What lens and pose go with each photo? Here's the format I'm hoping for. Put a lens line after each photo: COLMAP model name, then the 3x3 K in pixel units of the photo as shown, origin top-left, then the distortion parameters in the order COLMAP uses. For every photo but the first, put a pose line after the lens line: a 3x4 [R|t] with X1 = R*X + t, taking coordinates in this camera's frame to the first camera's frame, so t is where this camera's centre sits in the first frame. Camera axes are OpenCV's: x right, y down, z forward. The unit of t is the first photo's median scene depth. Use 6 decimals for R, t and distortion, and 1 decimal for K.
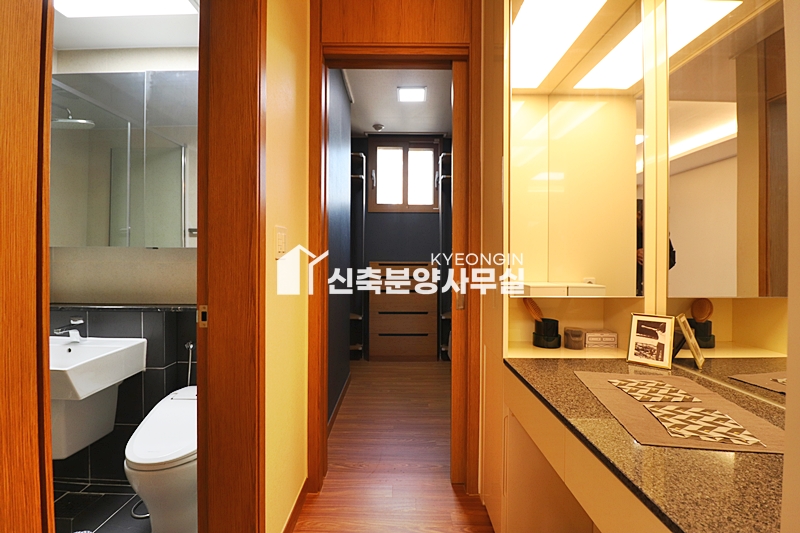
lens RADIAL K [[366.4, 0, 401.7], [0, 366.4, 260.6], [0, 0, 1]] dist [-0.008869, -0.005293]
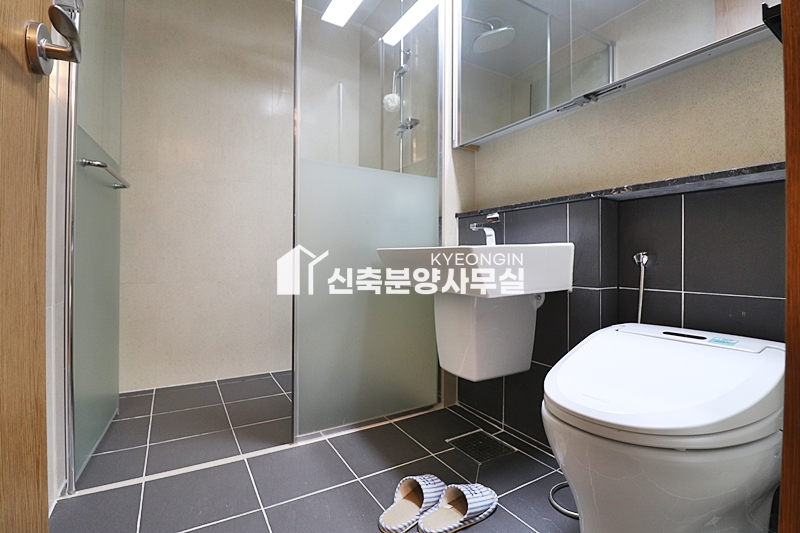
lens RADIAL K [[366.4, 0, 399.7], [0, 366.4, 263.1], [0, 0, 1]] dist [-0.008869, -0.005293]
pose [[0.515011, -0.004843, -0.857170, -0.177114], [-0.002815, 0.999969, -0.007341, 0.154767], [0.857179, 0.006194, 0.514982, 0.233050]]
